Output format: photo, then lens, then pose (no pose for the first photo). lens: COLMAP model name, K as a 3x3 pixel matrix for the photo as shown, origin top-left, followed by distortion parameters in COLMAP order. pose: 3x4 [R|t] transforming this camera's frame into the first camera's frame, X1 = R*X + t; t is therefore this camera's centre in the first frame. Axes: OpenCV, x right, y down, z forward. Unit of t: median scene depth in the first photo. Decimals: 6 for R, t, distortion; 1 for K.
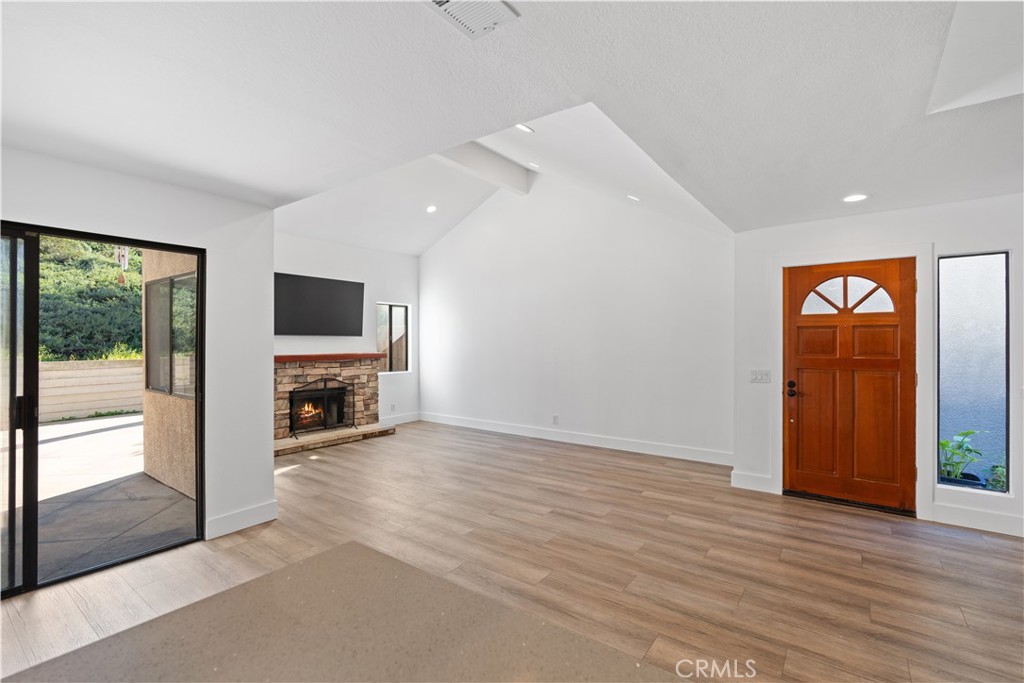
lens RADIAL K [[463.7, 0, 515.1], [0, 463.7, 343.0], [0, 0, 1]] dist [-0.003003, -0.000040]
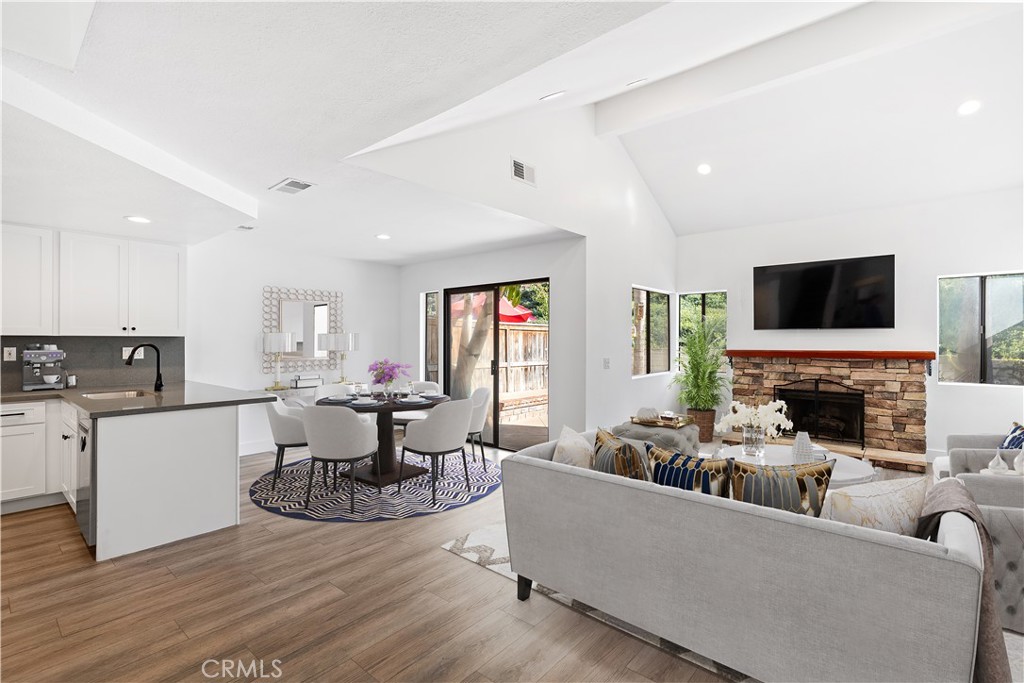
lens RADIAL K [[463.7, 0, 516.6], [0, 463.7, 340.6], [0, 0, 1]] dist [-0.003003, -0.000040]
pose [[-0.067350, -0.001124, -0.997729, 0.439753], [-0.002231, 0.999997, -0.000976, 0.007350], [0.997727, 0.002160, -0.067352, 0.467498]]
